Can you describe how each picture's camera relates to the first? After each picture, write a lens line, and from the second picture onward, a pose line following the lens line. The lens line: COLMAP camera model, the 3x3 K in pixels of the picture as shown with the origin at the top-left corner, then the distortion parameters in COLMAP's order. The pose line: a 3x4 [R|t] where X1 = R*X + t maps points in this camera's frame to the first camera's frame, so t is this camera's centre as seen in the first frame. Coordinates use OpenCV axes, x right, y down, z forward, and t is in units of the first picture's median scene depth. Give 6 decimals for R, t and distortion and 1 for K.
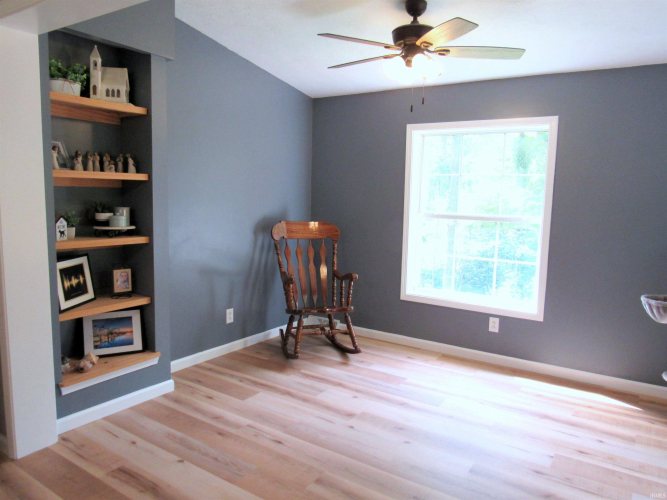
lens RADIAL K [[482.1, 0, 334.2], [0, 482.1, 250.2], [0, 0, 1]] dist [-0.026146, -0.000843]
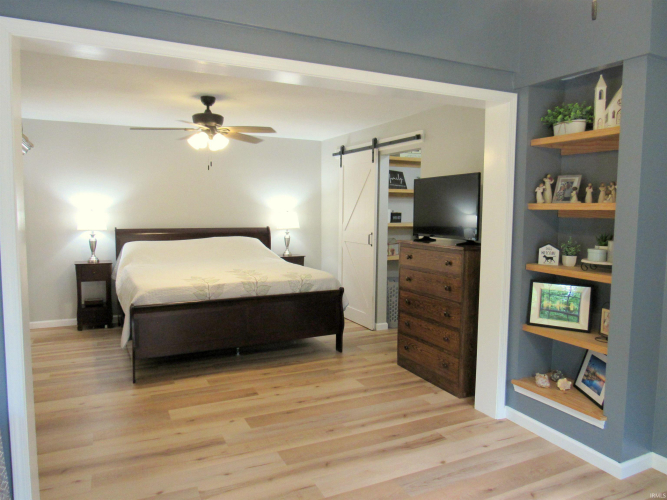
lens RADIAL K [[482.1, 0, 334.0], [0, 482.1, 249.3], [0, 0, 1]] dist [-0.026146, -0.000843]
pose [[-0.508471, 0.050012, -0.859625, 0.639387], [-0.125623, 0.983322, 0.131515, -0.137443], [0.851866, 0.174860, -0.493708, 1.081779]]
